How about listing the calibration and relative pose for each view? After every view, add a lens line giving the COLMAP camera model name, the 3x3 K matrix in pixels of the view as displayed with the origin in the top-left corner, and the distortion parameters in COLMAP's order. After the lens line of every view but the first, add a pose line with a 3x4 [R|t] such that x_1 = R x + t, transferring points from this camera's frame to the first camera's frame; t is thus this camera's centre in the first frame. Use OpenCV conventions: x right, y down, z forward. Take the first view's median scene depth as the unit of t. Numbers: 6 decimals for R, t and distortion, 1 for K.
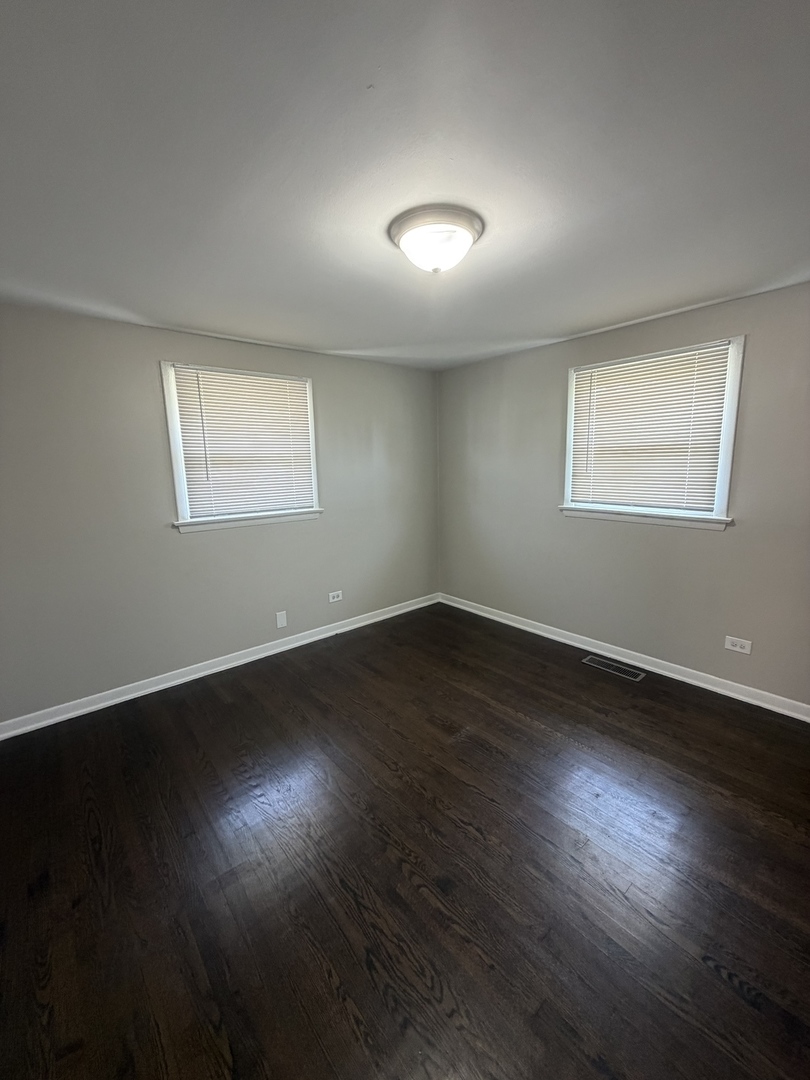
lens RADIAL K [[431.2, 0, 406.5], [0, 431.2, 535.5], [0, 0, 1]] dist [-0.000399, -0.000320]
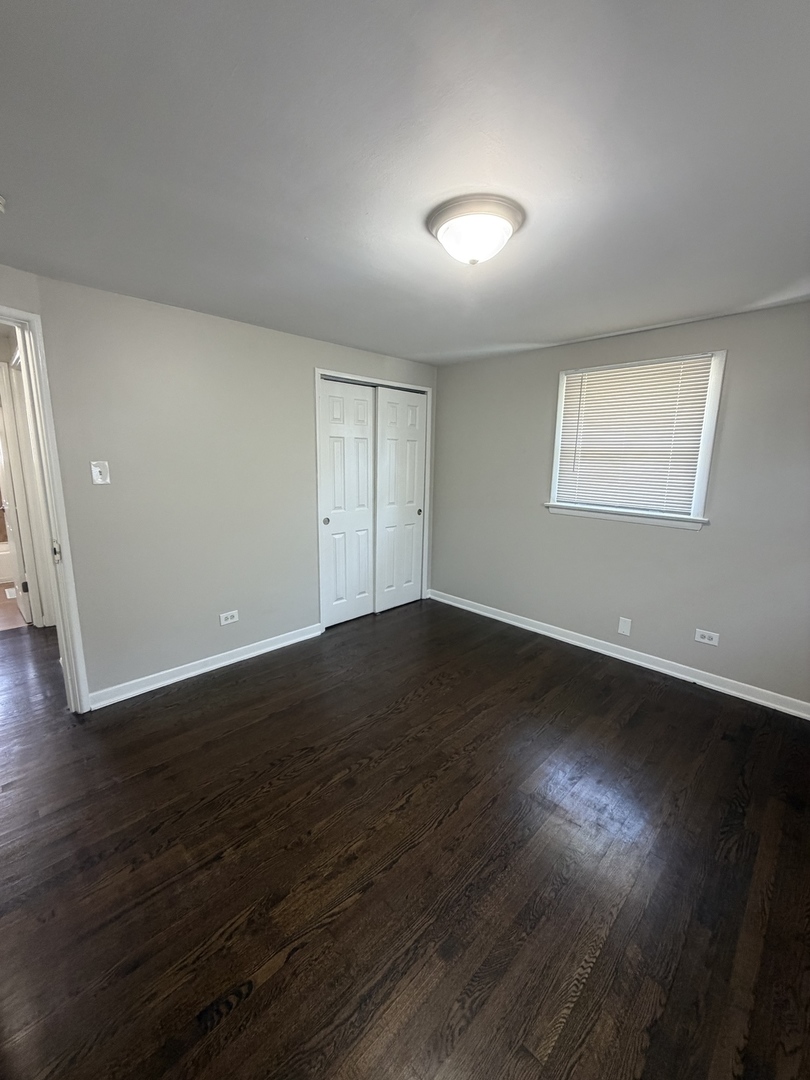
lens RADIAL K [[417.8, 0, 392.6], [0, 417.8, 529.9], [0, 0, 1]] dist [-0.000279, -0.000101]
pose [[0.076731, 0.197598, -0.977275, 0.772838], [-0.186467, 0.965715, 0.180620, -0.113741], [0.979460, 0.168370, 0.110946, 0.564946]]
